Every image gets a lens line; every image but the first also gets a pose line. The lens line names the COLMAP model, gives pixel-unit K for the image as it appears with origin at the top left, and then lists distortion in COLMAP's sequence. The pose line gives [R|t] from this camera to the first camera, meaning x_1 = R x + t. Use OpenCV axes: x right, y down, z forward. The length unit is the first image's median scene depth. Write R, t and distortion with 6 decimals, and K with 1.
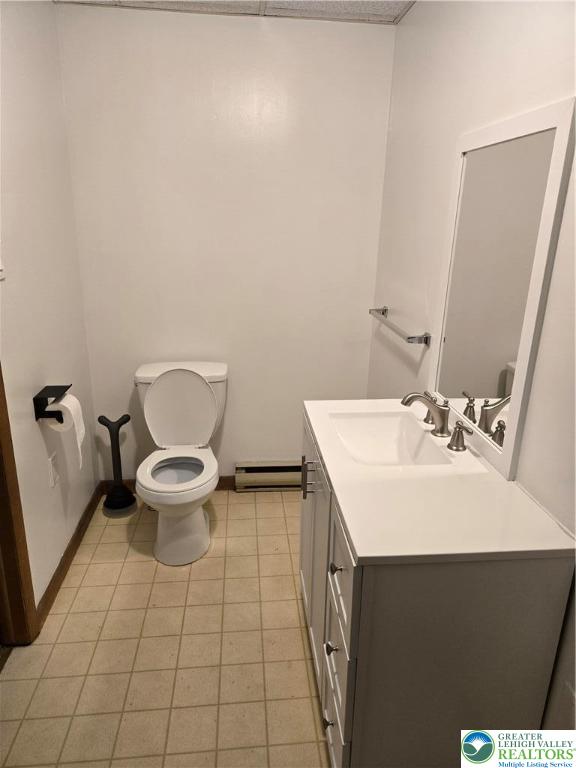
lens RADIAL K [[517.3, 0, 287.4], [0, 517.3, 380.4], [0, 0, 1]] dist [0.058845, -0.049156]
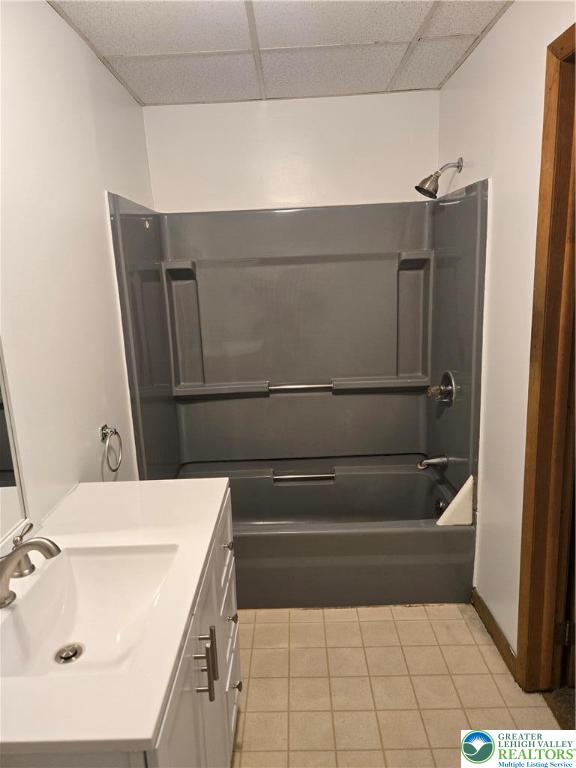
lens RADIAL K [[517.3, 0, 287.4], [0, 517.3, 380.4], [0, 0, 1]] dist [0.058845, -0.049156]
pose [[-0.994379, -0.000916, 0.105879, -0.153323], [0.052703, 0.863006, 0.502437, -0.517884], [-0.091834, 0.505193, -0.858106, 1.600310]]
